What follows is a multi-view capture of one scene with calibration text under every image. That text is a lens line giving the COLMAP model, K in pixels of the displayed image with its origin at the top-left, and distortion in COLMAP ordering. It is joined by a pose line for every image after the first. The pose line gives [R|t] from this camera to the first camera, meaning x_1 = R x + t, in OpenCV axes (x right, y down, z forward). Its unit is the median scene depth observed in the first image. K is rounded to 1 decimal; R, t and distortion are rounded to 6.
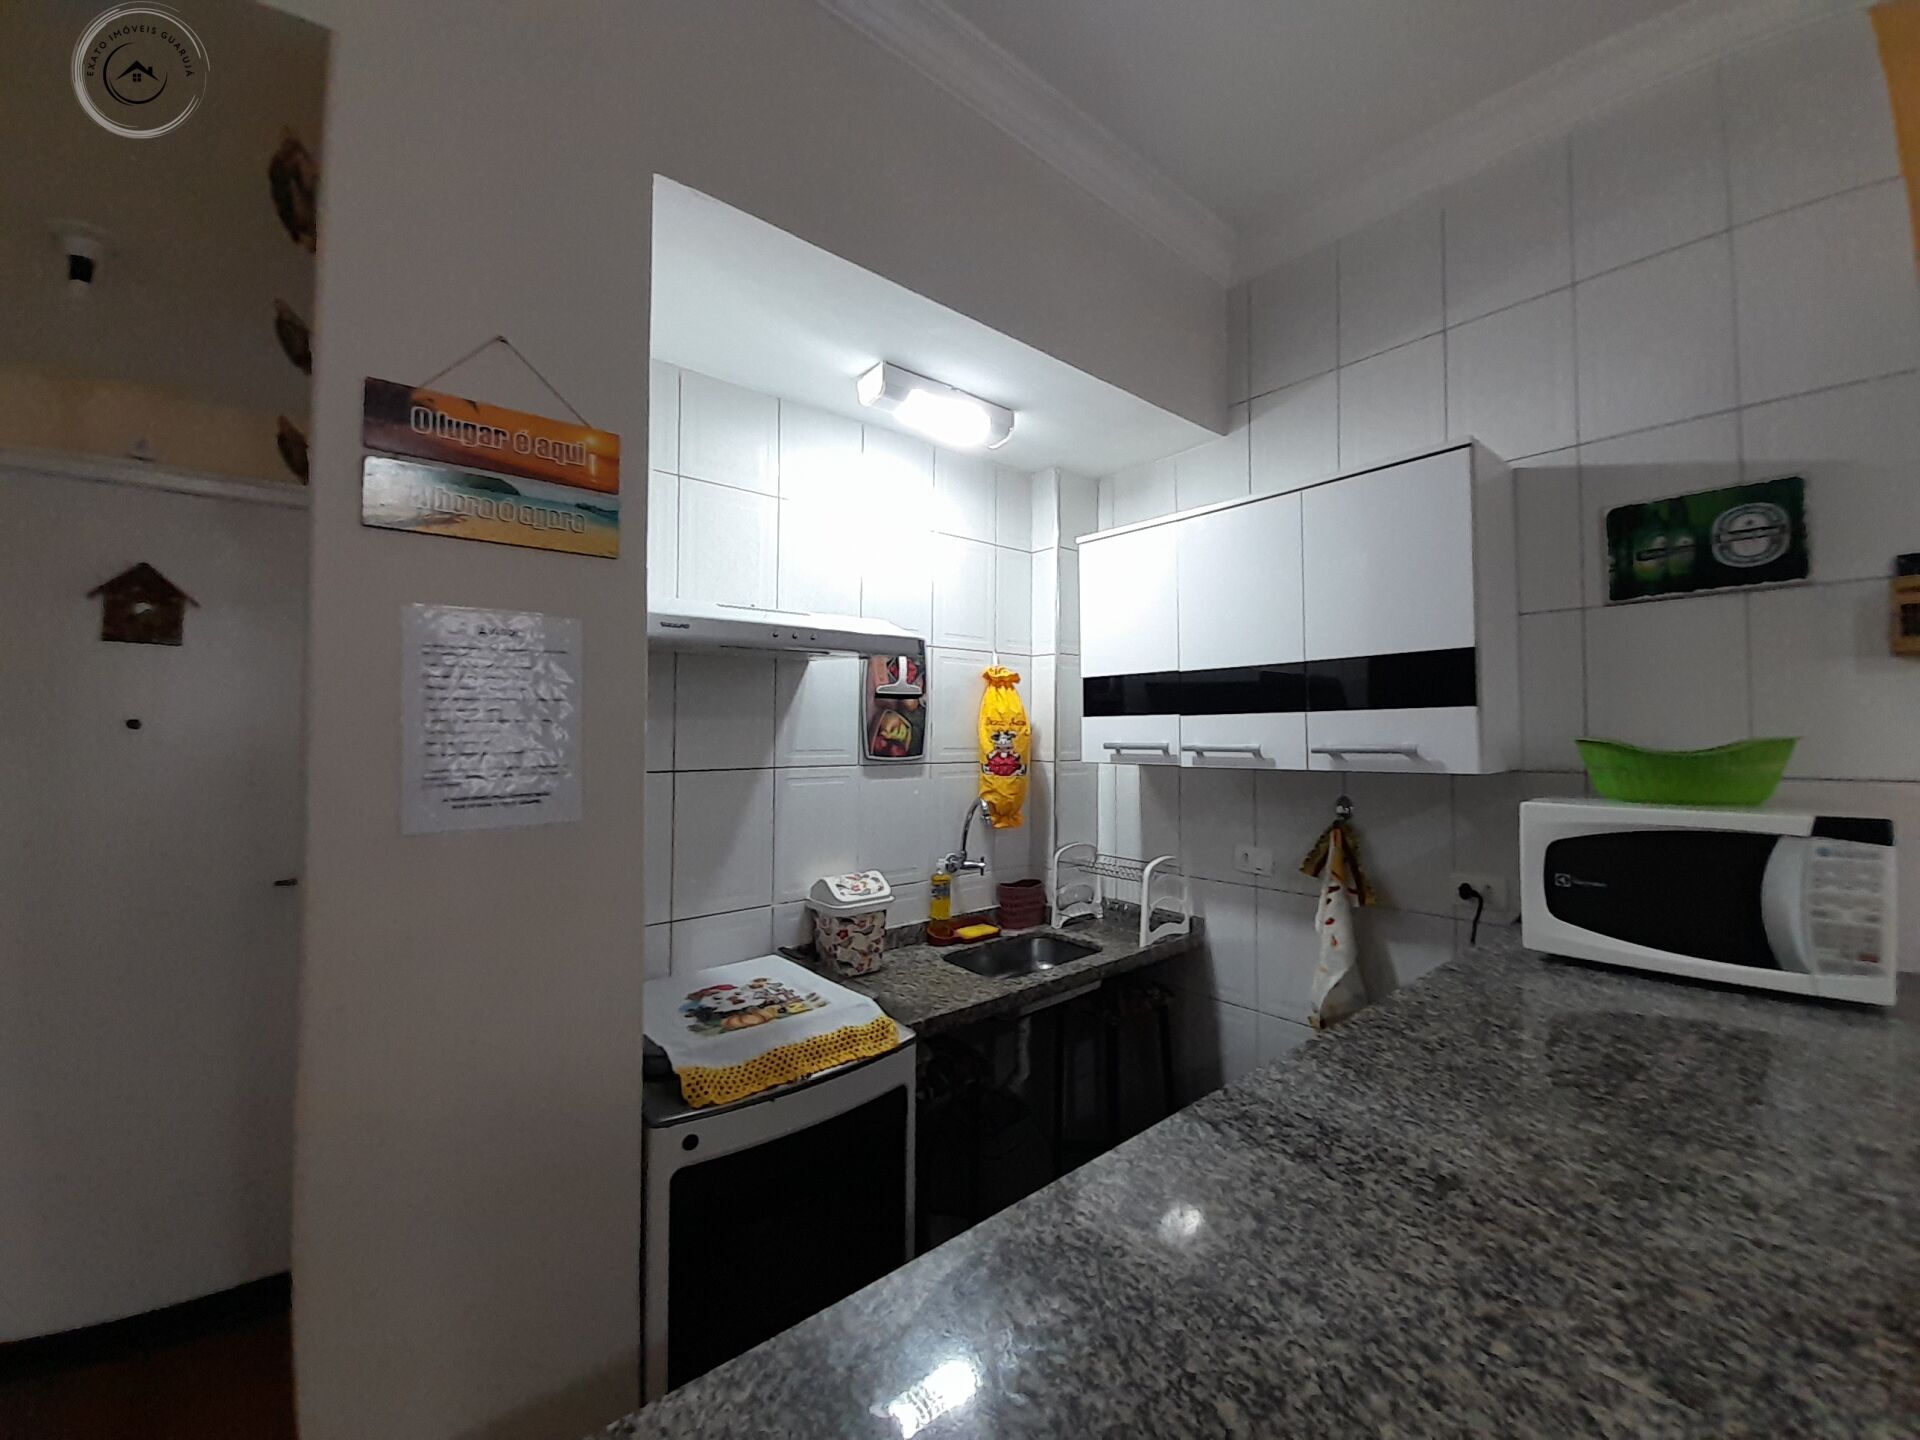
lens RADIAL K [[761.6, 0, 991.5], [0, 761.6, 712.1], [0, 0, 1]] dist [0.011546, -0.014827]
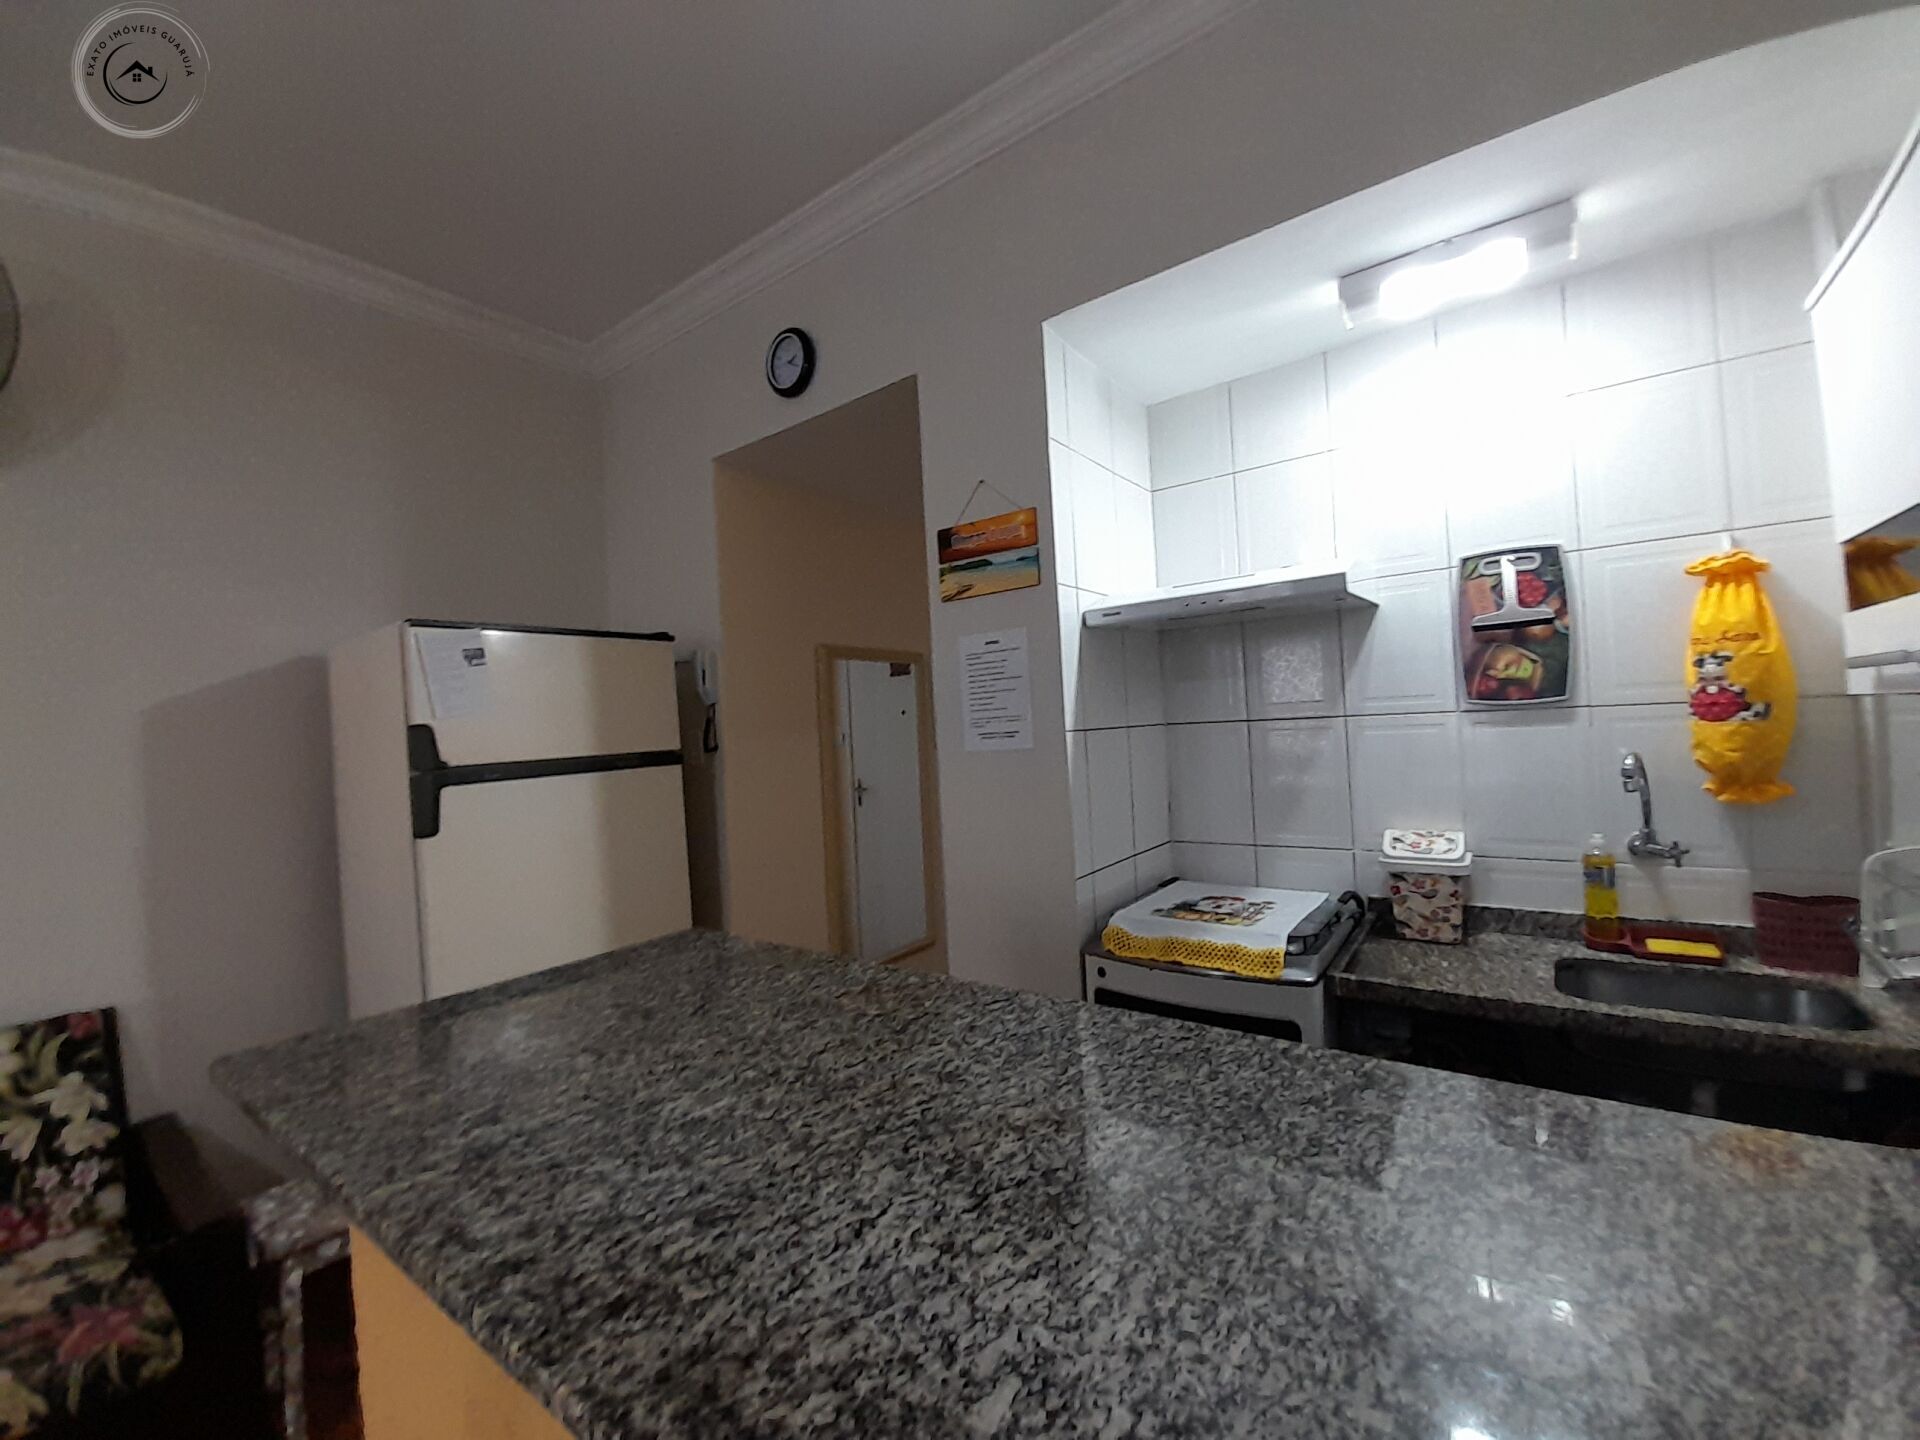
lens RADIAL K [[761.6, 0, 991.5], [0, 761.6, 712.1], [0, 0, 1]] dist [0.011546, -0.014827]
pose [[0.233902, -0.029476, -0.971813, 0.594168], [0.076102, 0.997029, -0.011924, 0.043448], [0.969277, -0.071168, 0.235451, 0.298852]]
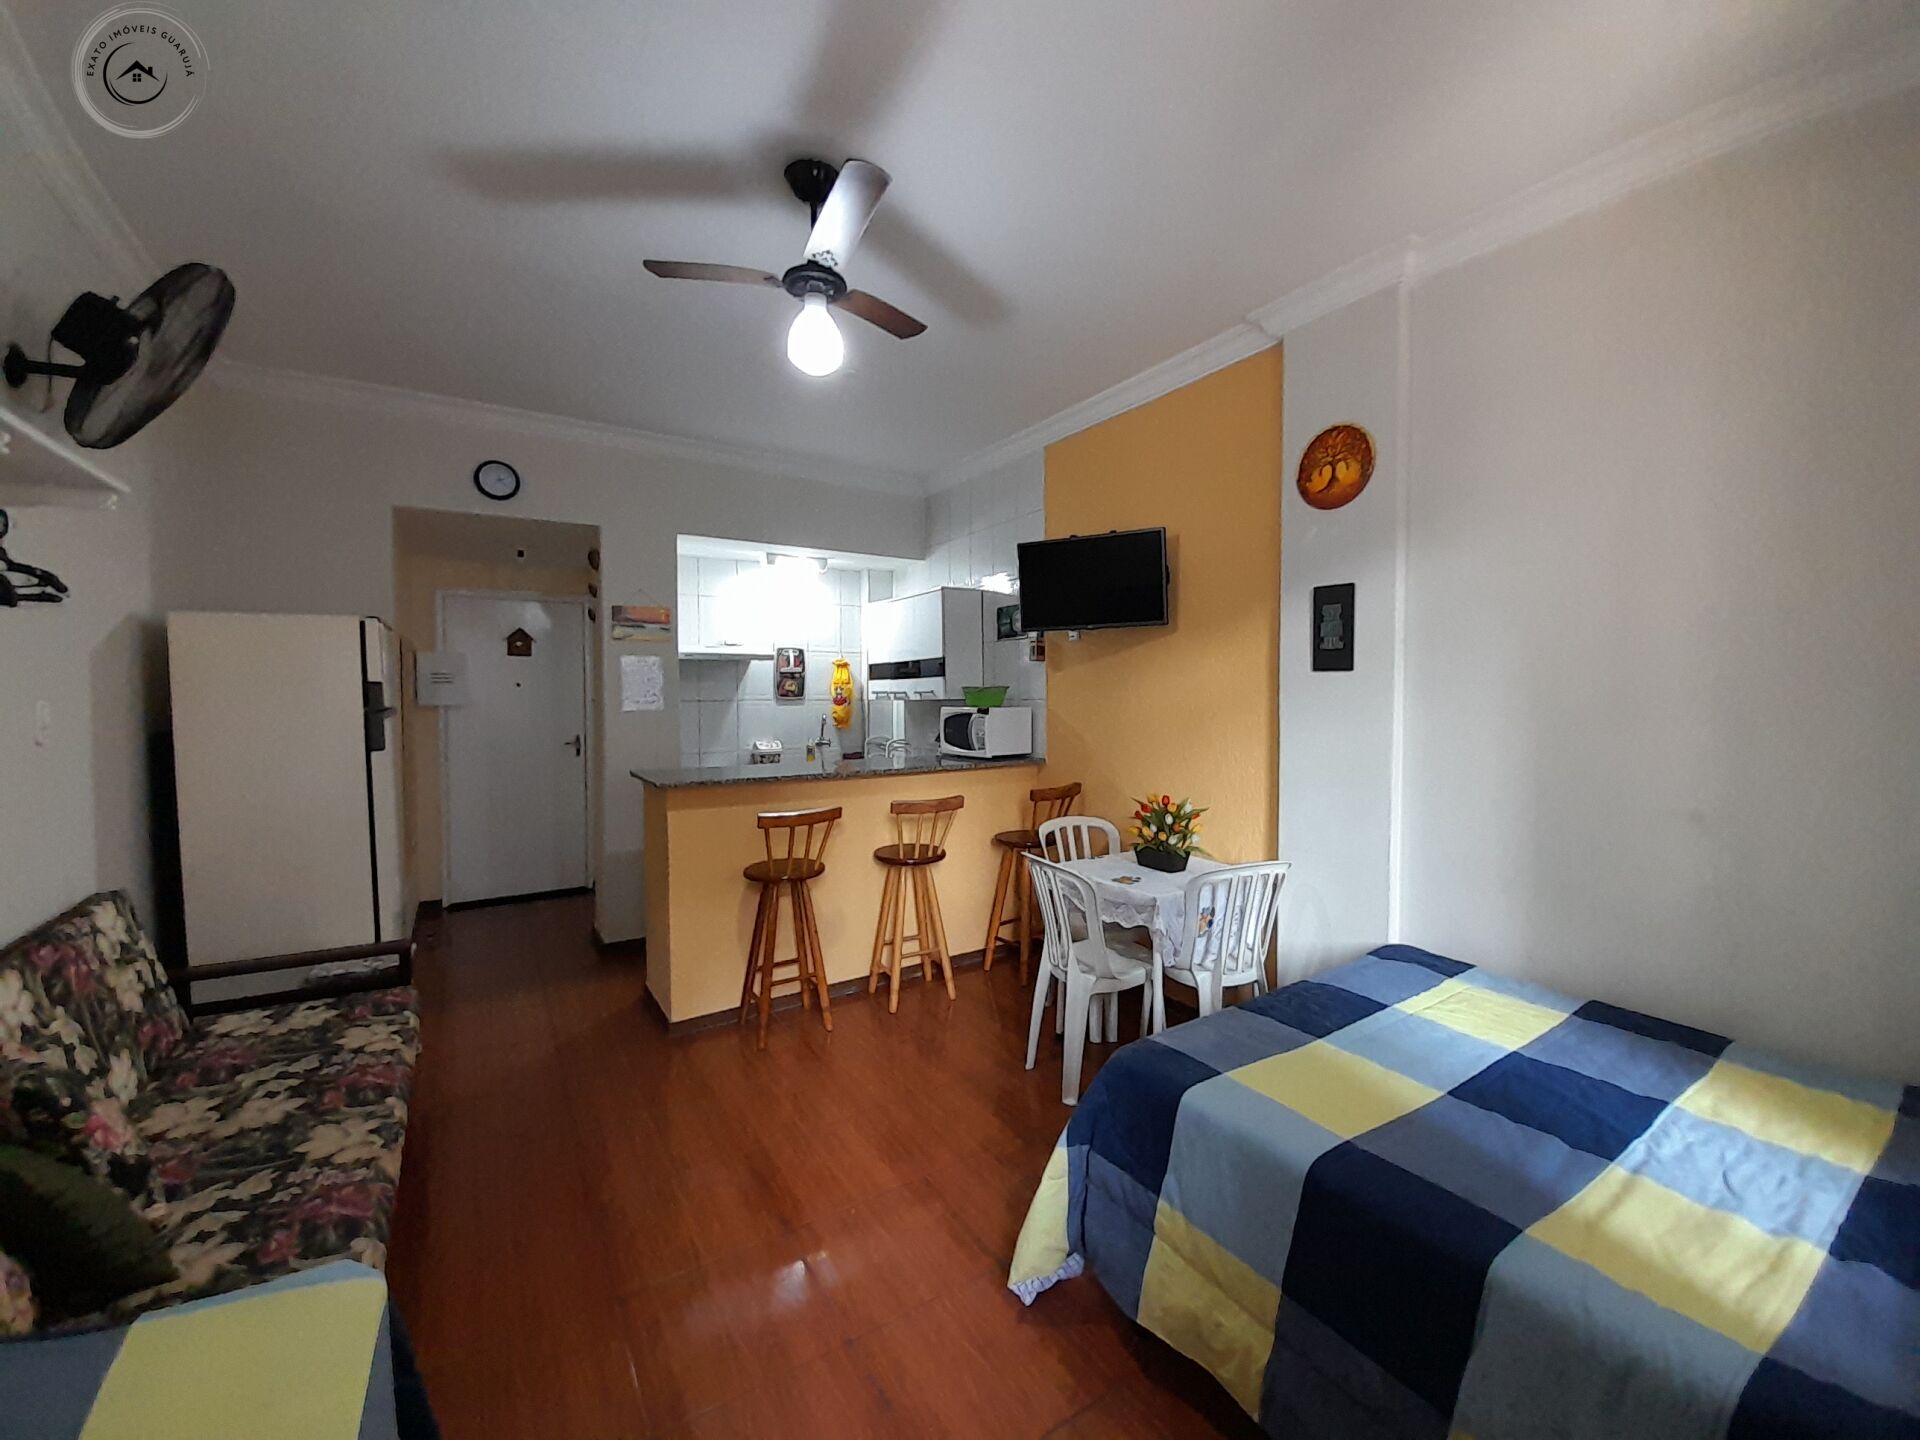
lens RADIAL K [[761.6, 0, 991.5], [0, 761.6, 712.1], [0, 0, 1]] dist [0.011546, -0.014827]
pose [[0.990942, 0.000345, -0.134293, 0.951457], [0.006424, 0.998730, 0.049973, -0.014135], [0.134140, -0.050383, 0.989681, -1.518127]]
